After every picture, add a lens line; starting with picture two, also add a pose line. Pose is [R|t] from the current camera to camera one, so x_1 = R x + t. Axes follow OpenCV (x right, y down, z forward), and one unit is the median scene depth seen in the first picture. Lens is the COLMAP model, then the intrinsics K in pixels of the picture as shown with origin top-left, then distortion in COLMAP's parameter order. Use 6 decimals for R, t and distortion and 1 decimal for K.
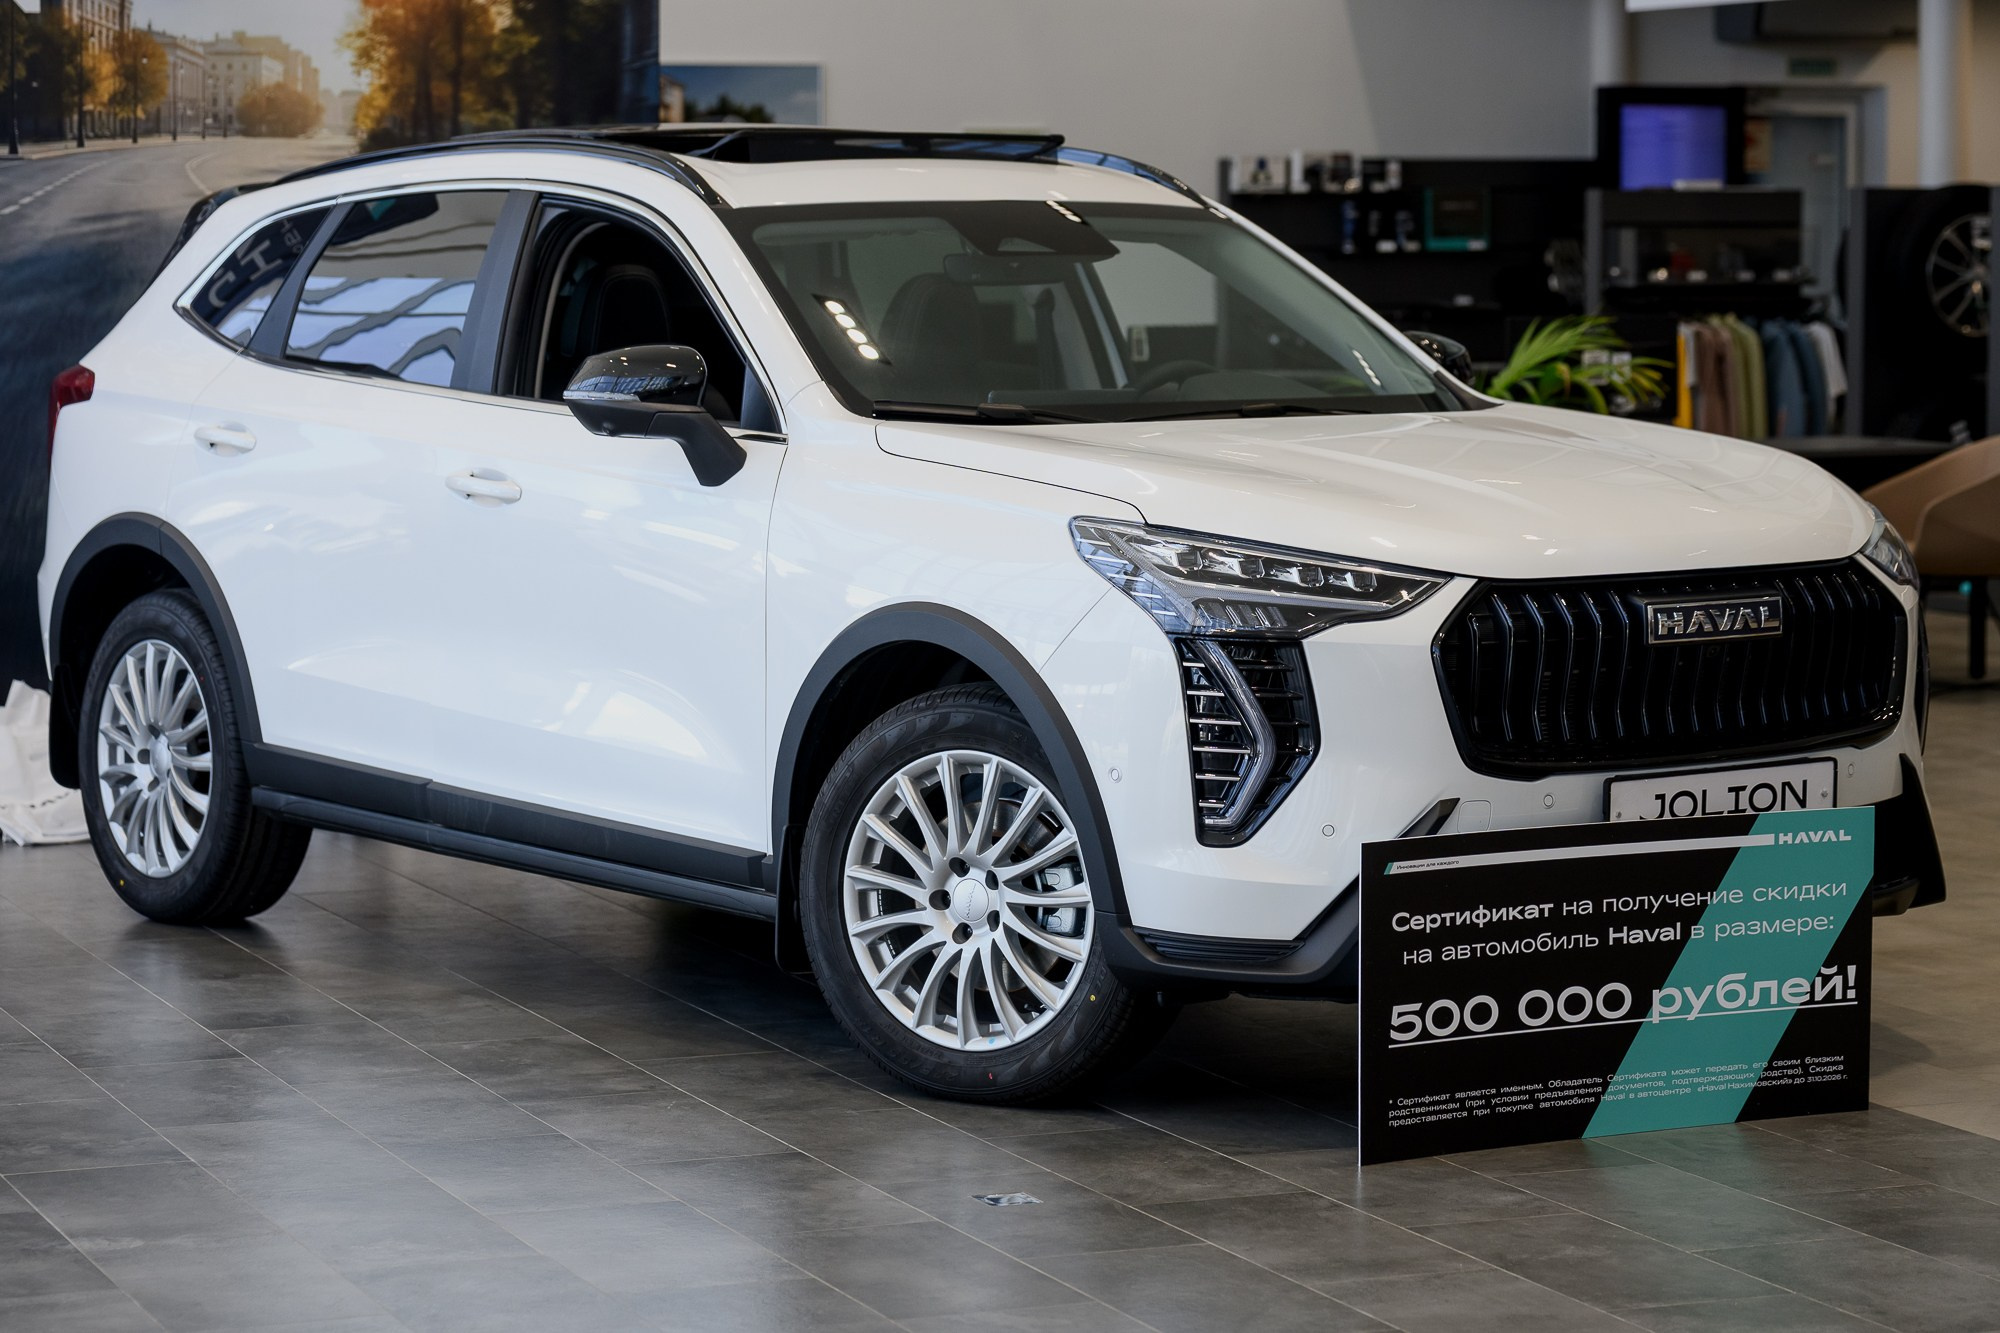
lens RADIAL K [[4753.3, 0, 992.6], [0, 4753.3, 662.6], [0, 0, 1]] dist [-0.026019, 0.000000]
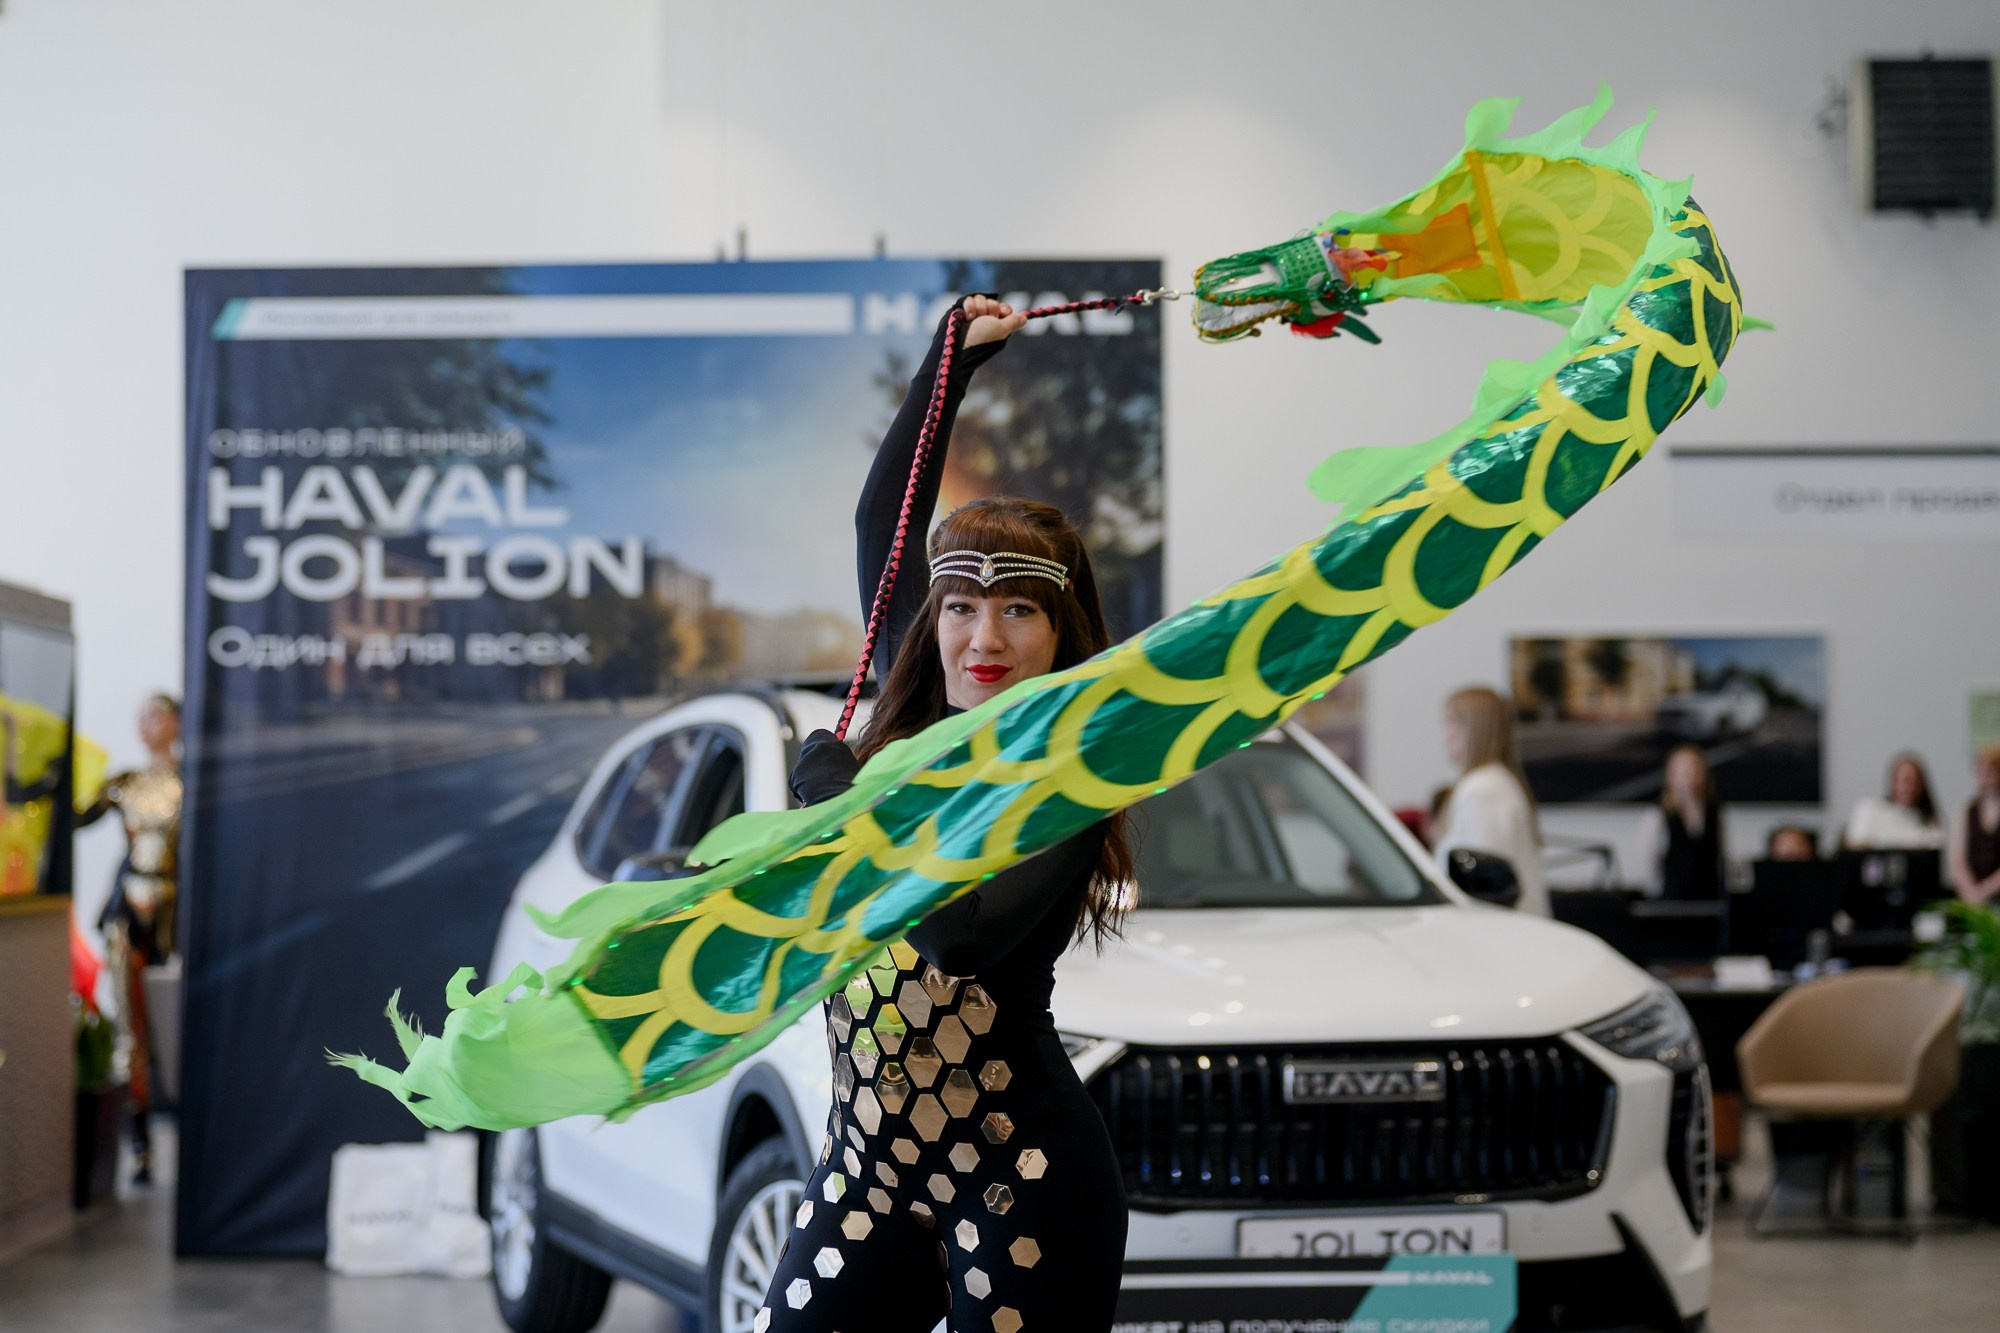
lens RADIAL K [[4497.0, 0, 987.2], [0, 4497.0, 629.1], [0, 0, 1]] dist [-0.032002, 0.000000]
pose [[0.938430, -0.017210, -0.345040, 0.422645], [-0.027629, 0.991821, -0.124613, 0.019083], [0.344363, 0.126474, 0.930279, -0.052901]]
